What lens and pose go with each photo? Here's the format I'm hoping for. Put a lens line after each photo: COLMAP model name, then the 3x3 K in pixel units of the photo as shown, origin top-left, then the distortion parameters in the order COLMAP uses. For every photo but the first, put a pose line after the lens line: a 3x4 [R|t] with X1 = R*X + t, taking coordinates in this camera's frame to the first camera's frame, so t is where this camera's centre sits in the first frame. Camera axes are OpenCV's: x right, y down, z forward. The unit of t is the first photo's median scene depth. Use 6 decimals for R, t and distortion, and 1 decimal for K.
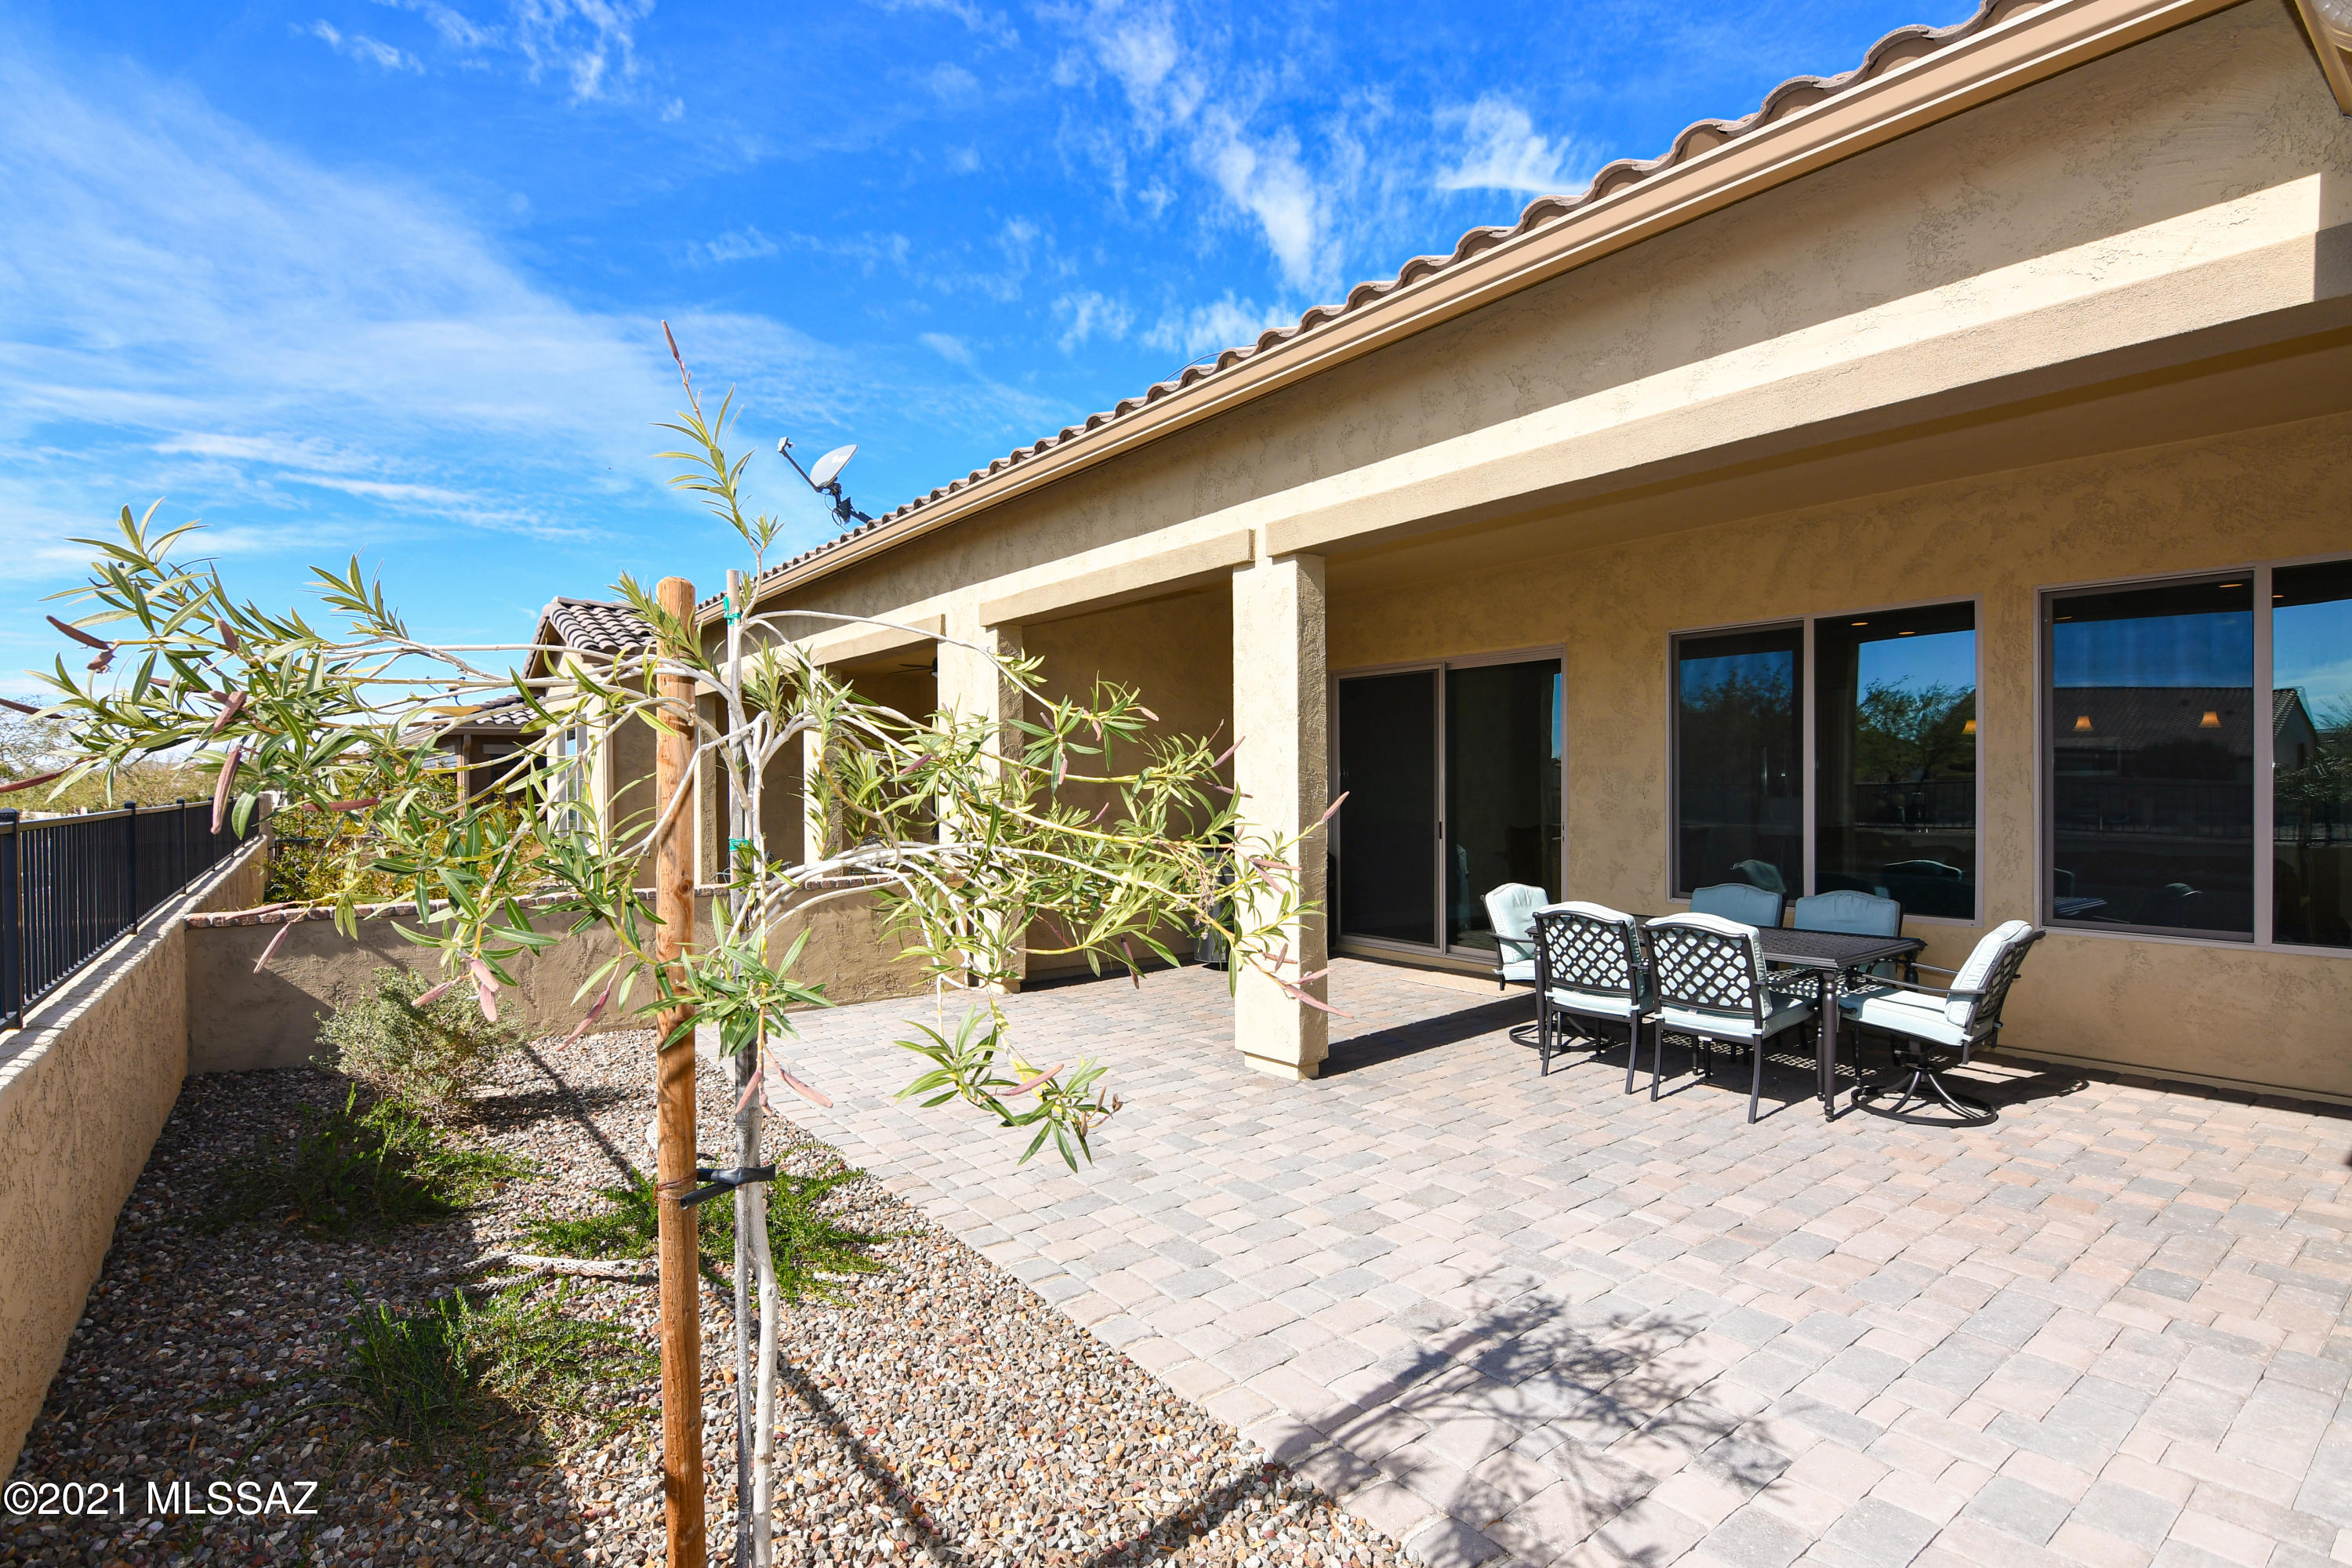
lens RADIAL K [[1146.7, 0, 1168.2], [0, 1146.7, 794.5], [0, 0, 1]] dist [-0.000654, -0.015547]
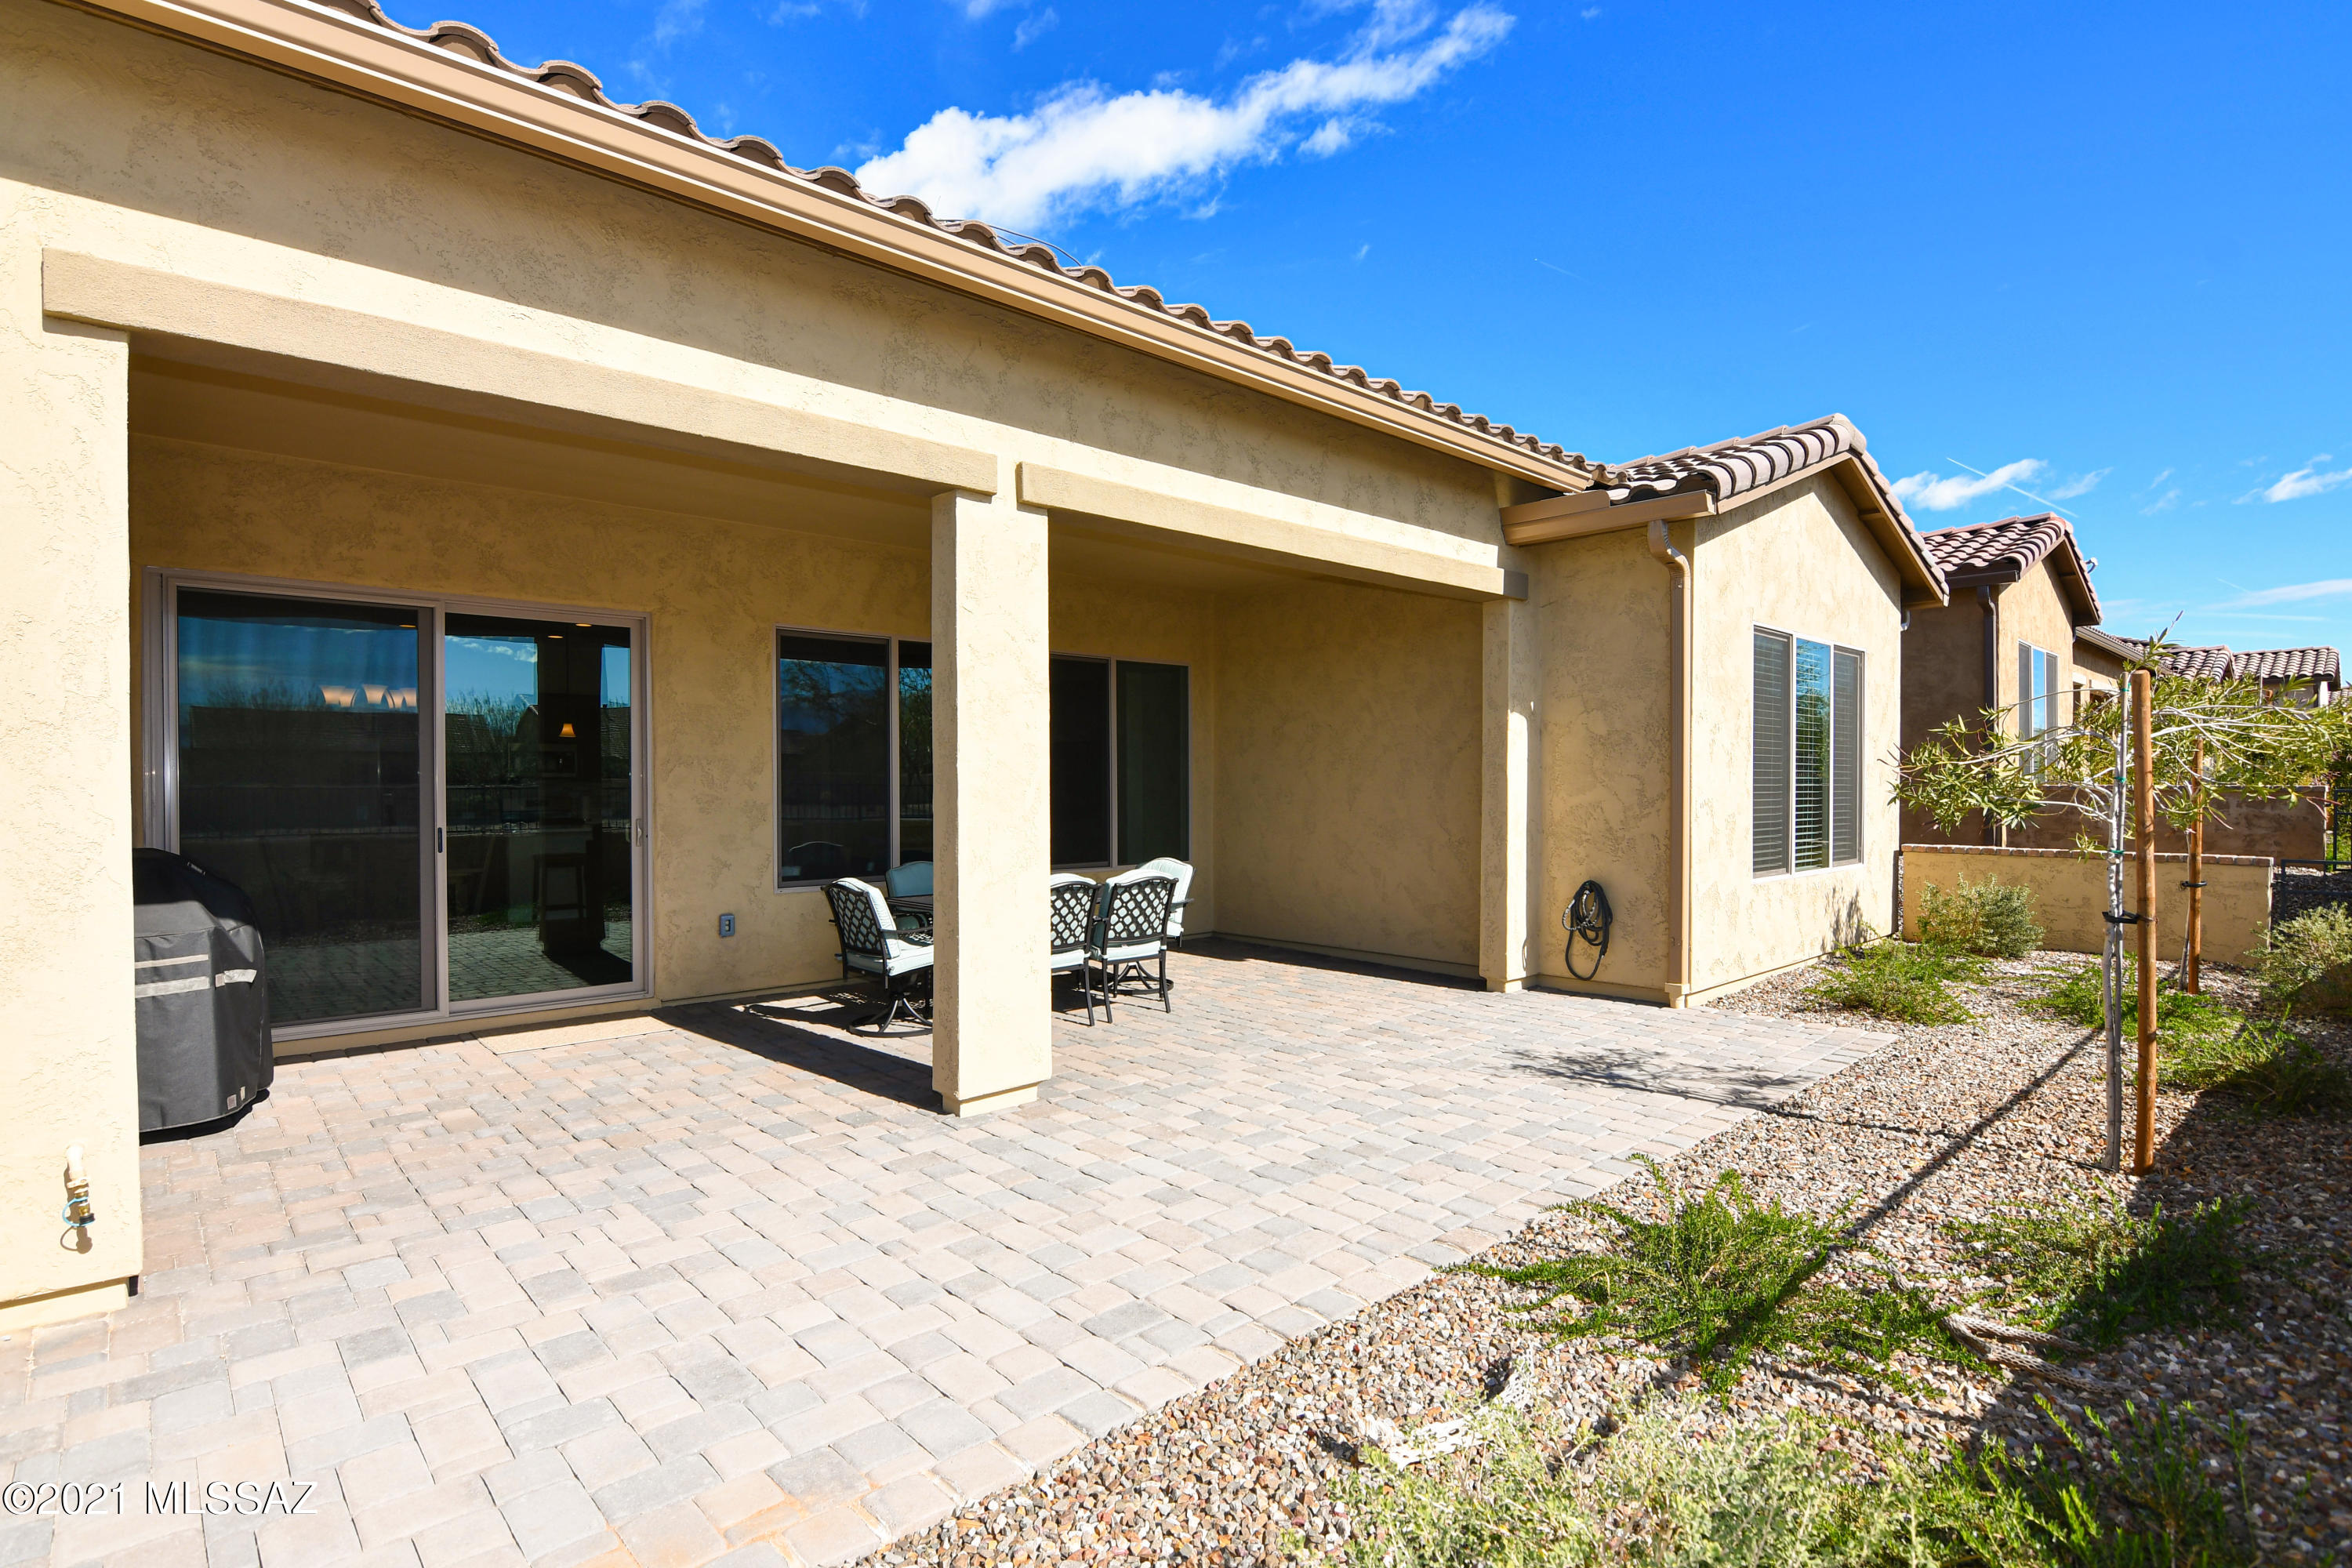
lens RADIAL K [[1136.5, 0, 1166.4], [0, 1136.5, 794.5], [0, 0, 1]] dist [-0.001229, -0.013992]
pose [[-0.103136, -0.000937, 0.994667, -0.303452], [0.013528, 0.999906, 0.002345, 0.004806], [-0.994575, 0.013698, -0.103114, 0.388837]]
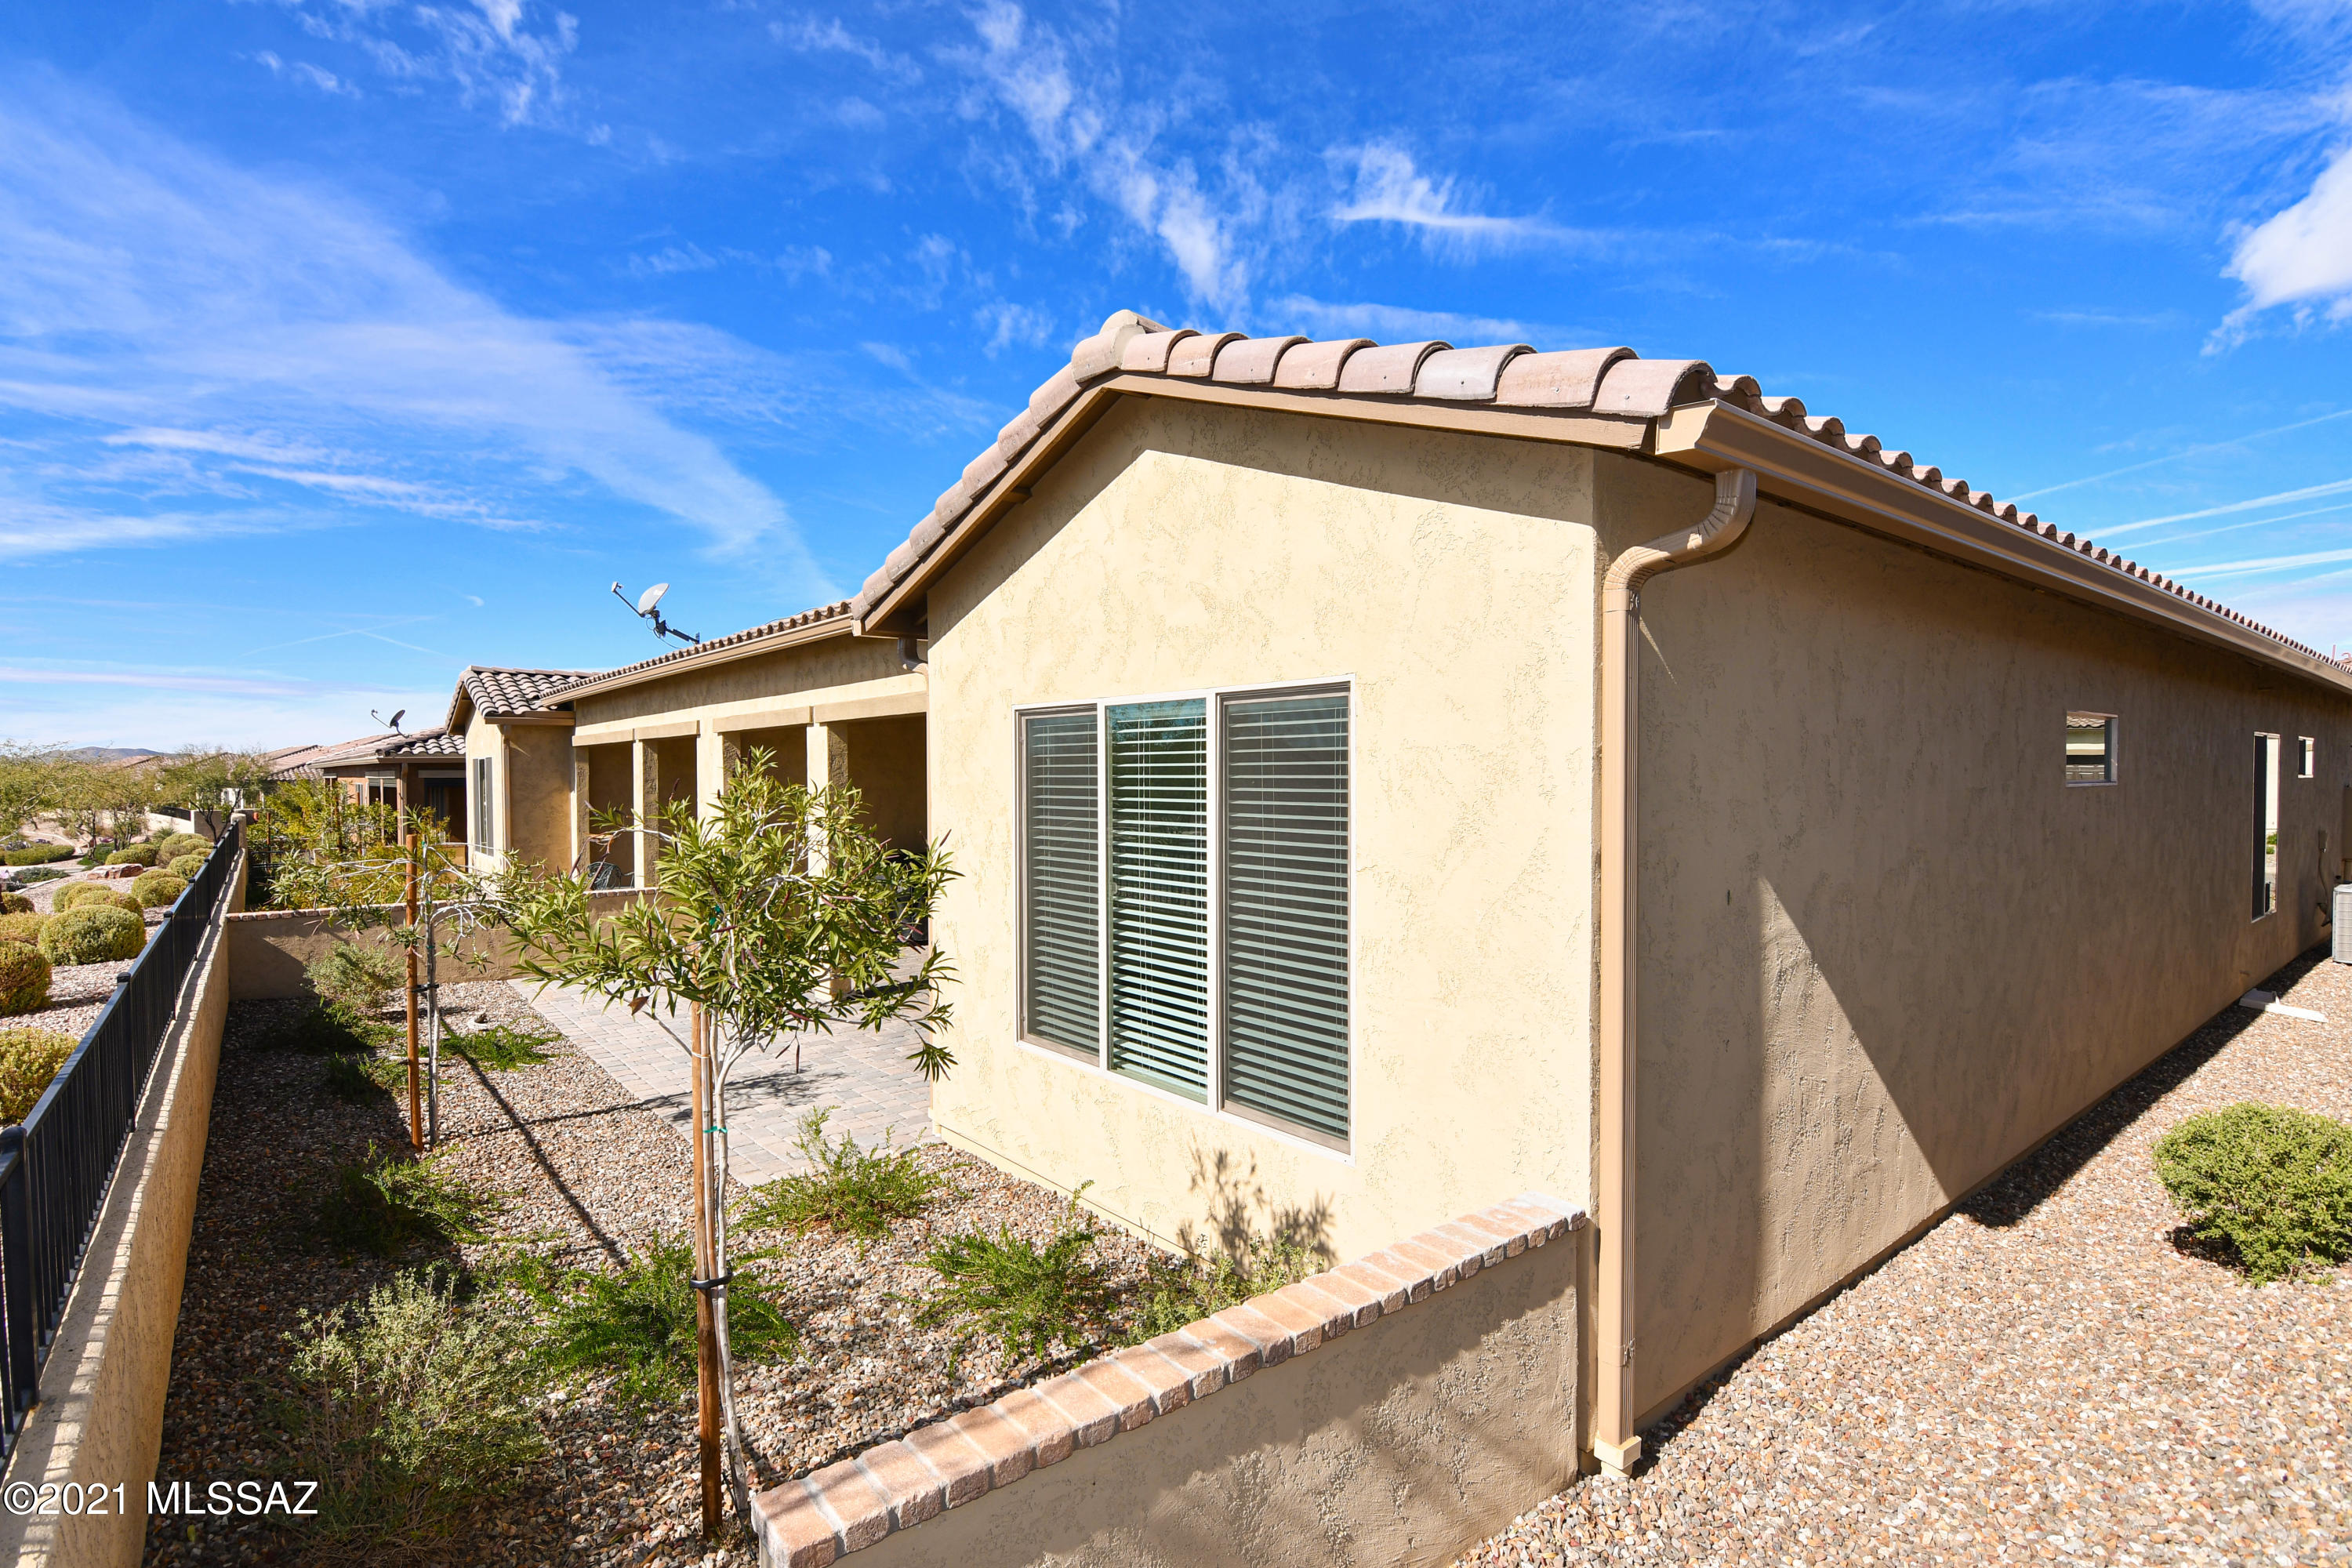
lens RADIAL K [[1143.3, 0, 1109.8], [0, 1143.3, 790.7], [0, 0, 1]] dist [0.044128, 0.001066]
pose [[0.999883, -0.000675, -0.015296, 0.238893], [0.000837, 0.999944, 0.010552, -0.045723], [0.015288, -0.010563, 0.999827, -0.348800]]
